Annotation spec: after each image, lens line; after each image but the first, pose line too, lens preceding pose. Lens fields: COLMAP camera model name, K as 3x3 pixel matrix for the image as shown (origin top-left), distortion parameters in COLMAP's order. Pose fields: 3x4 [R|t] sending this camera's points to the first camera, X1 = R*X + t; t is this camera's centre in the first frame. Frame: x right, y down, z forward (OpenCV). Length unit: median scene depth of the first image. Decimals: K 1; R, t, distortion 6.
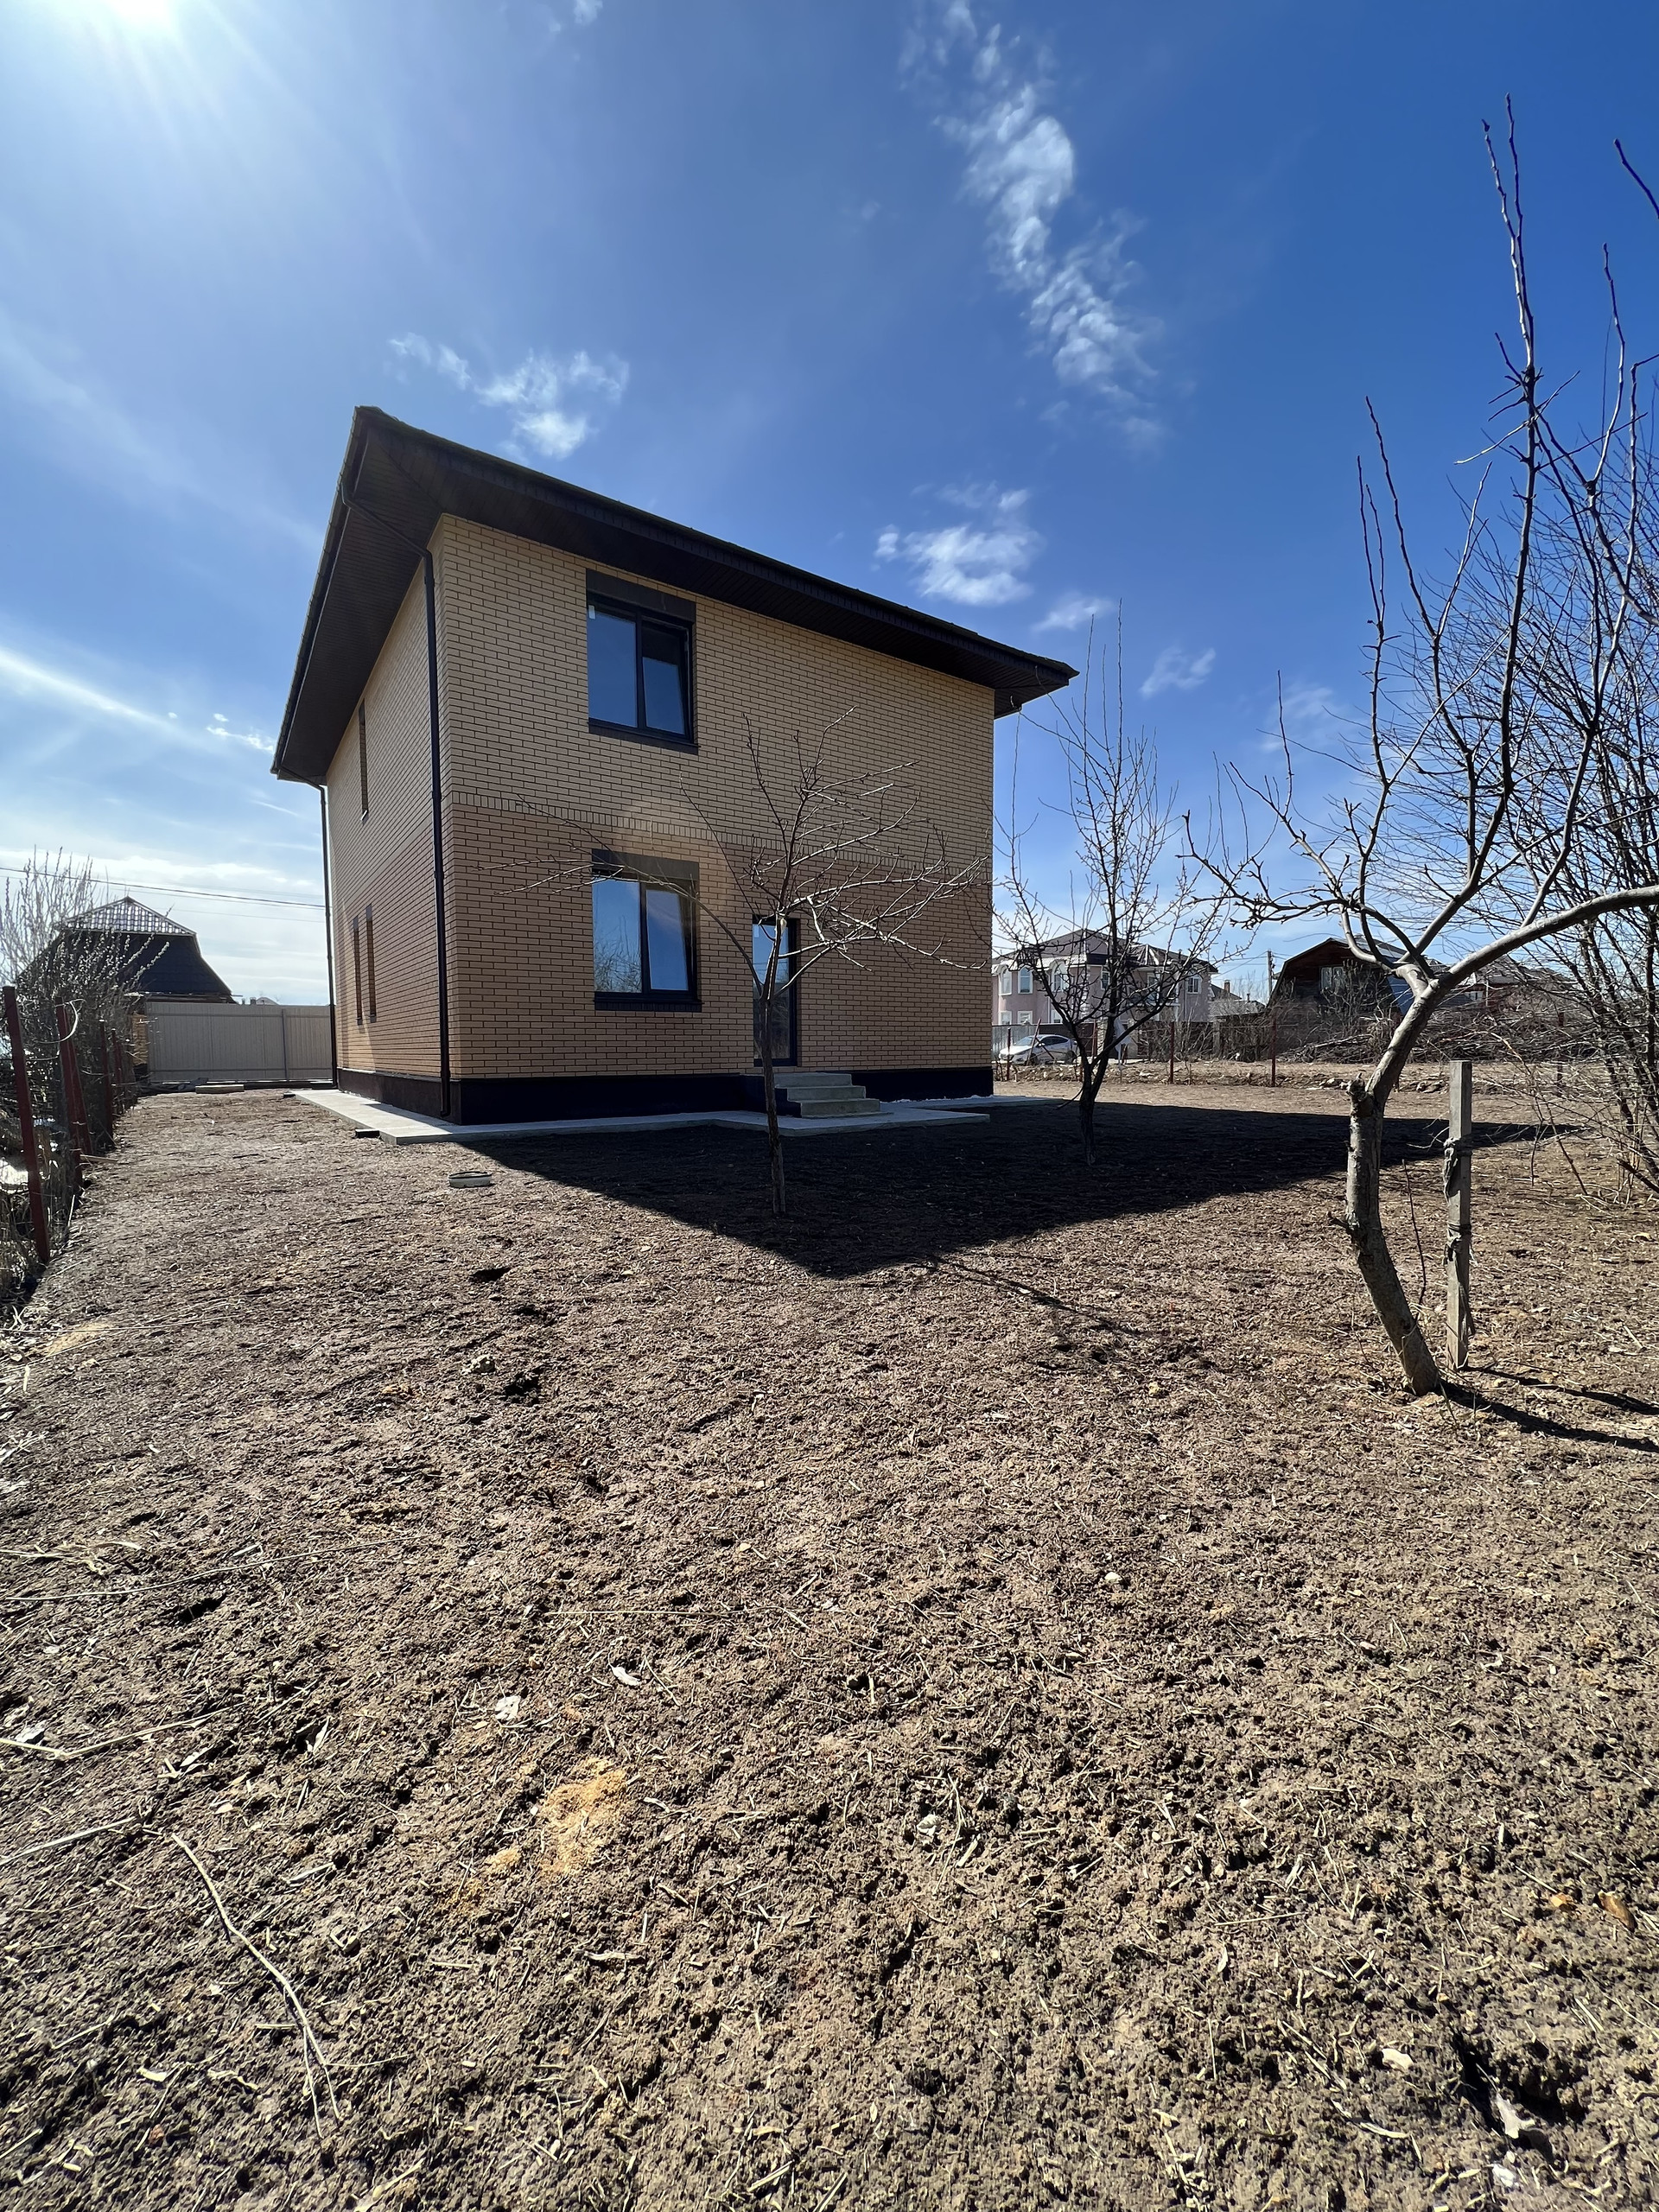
lens RADIAL K [[884.7, 0, 829.1], [0, 884.7, 1109.1], [0, 0, 1]] dist [-0.000914, 0.000659]
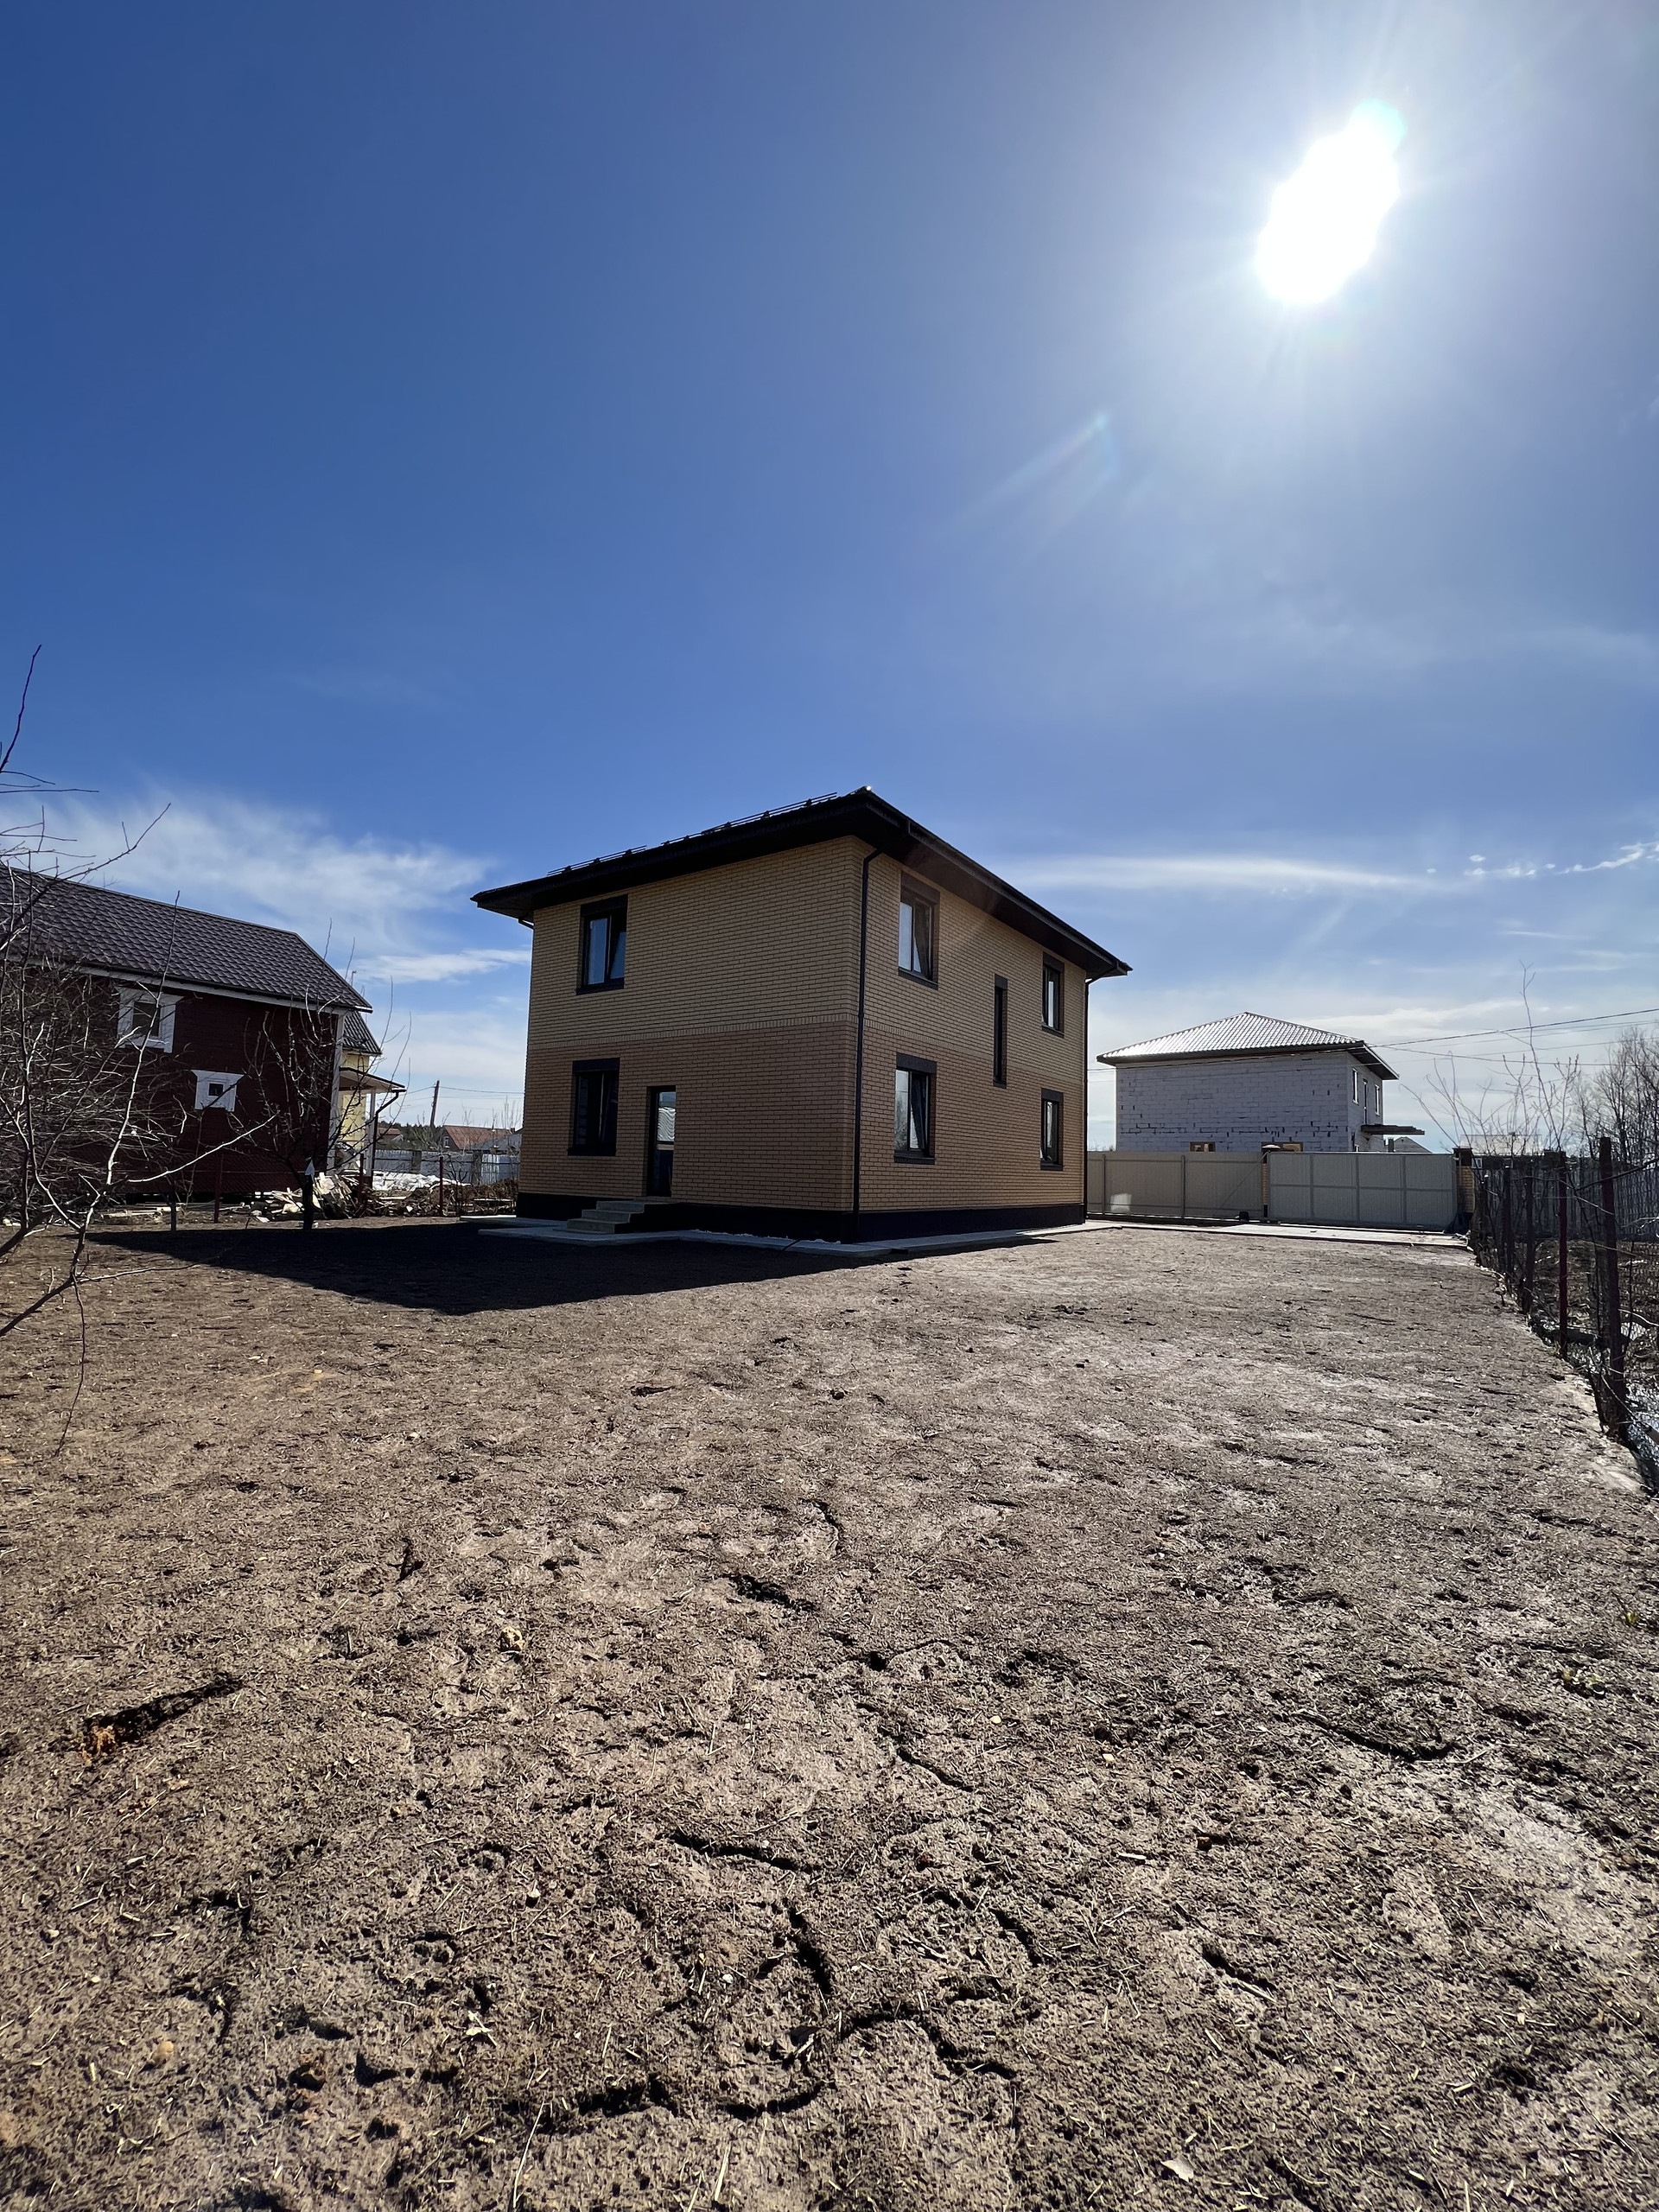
lens RADIAL K [[884.7, 0, 820.1], [0, 884.7, 1150.1], [0, 0, 1]] dist [-0.000914, 0.000659]
pose [[0.325774, 0.002455, -0.945445, 4.099012], [-0.105857, 0.993804, -0.033895, -0.294121], [0.939503, 0.111124, 0.324015, 2.448213]]
